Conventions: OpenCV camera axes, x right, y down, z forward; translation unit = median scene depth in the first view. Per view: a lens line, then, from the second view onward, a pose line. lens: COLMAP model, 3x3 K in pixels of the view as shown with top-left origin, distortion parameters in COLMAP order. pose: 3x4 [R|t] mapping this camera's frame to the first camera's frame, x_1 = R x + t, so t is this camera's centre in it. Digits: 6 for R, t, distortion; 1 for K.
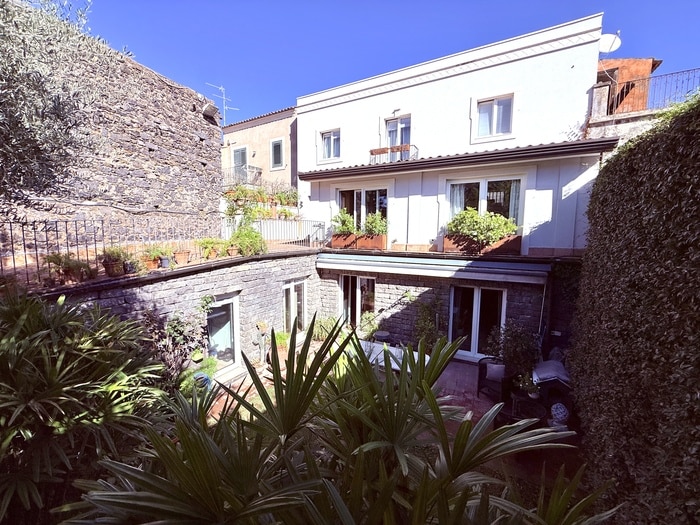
lens RADIAL K [[279.8, 0, 349.8], [0, 279.8, 259.9], [0, 0, 1]] dist [0.004451, -0.000261]
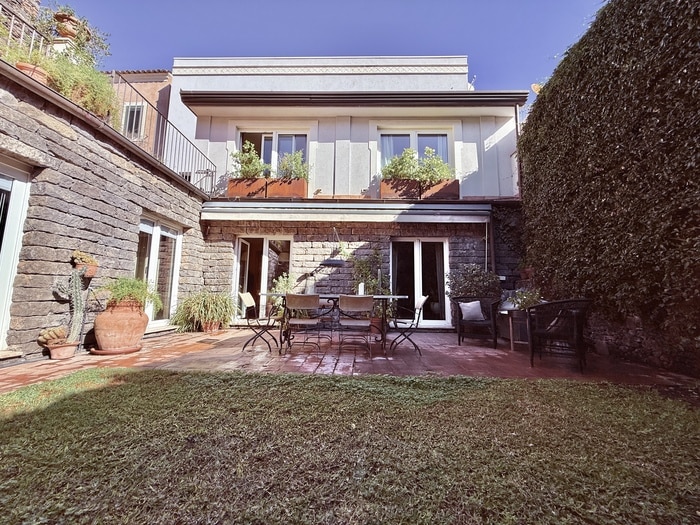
lens RADIAL K [[279.8, 0, 347.1], [0, 279.8, 262.5], [0, 0, 1]] dist [0.004451, -0.000261]
pose [[0.895570, 0.061962, 0.440585, -0.102377], [0.035051, 0.977352, -0.208699, 0.297710], [-0.443538, 0.202348, 0.873115, 0.313398]]
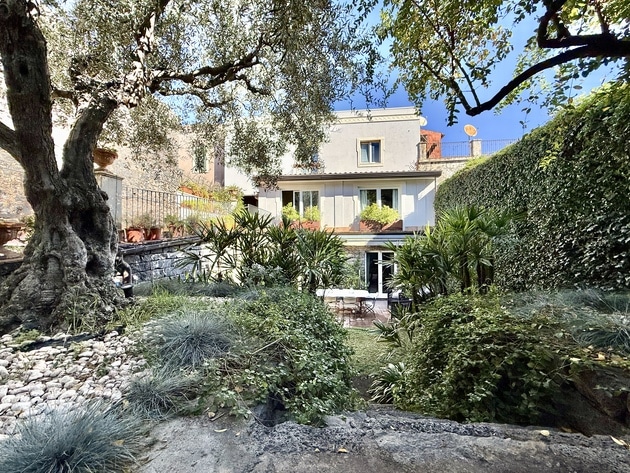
lens RADIAL K [[254.3, 0, 314.4], [0, 254.3, 237.4], [0, 0, 1]] dist [0.001691, 0.000101]
pose [[0.926465, -0.009054, 0.376273, -0.400818], [0.049778, 0.993877, -0.098648, 0.124054], [-0.373075, 0.110124, 0.921242, -0.203999]]
